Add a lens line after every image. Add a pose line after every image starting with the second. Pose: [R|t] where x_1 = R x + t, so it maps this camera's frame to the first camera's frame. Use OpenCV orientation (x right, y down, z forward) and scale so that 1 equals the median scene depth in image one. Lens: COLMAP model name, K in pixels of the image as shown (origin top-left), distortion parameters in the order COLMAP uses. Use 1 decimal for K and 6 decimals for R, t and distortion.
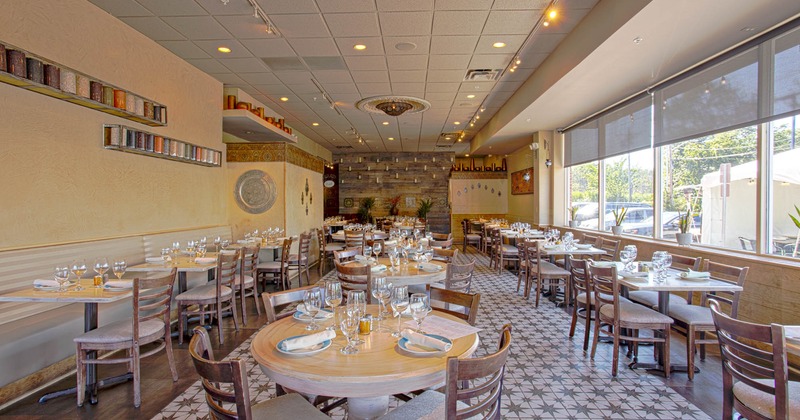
lens RADIAL K [[381.1, 0, 400.0], [0, 381.1, 210.0], [0, 0, 1]] dist [-0.001292, 0.000024]
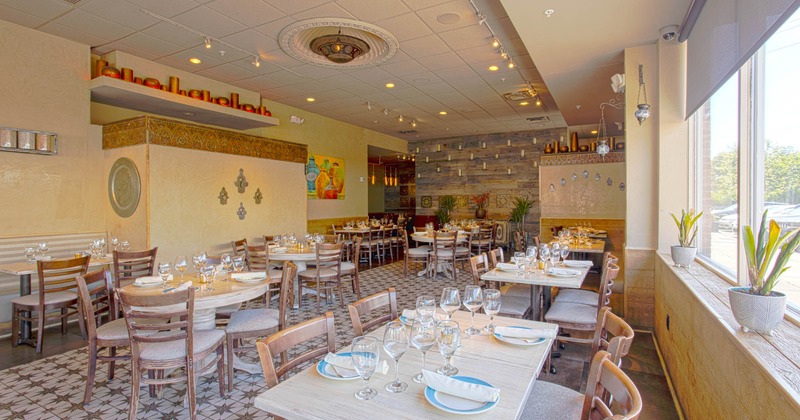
lens RADIAL K [[381.1, 0, 400.0], [0, 381.1, 210.0], [0, 0, 1]] dist [-0.001292, 0.000024]
pose [[0.896631, 0.006242, -0.442735, 0.210752], [-0.004949, 0.999979, 0.004077, -0.005559], [0.442751, -0.001465, 0.896643, 0.296902]]
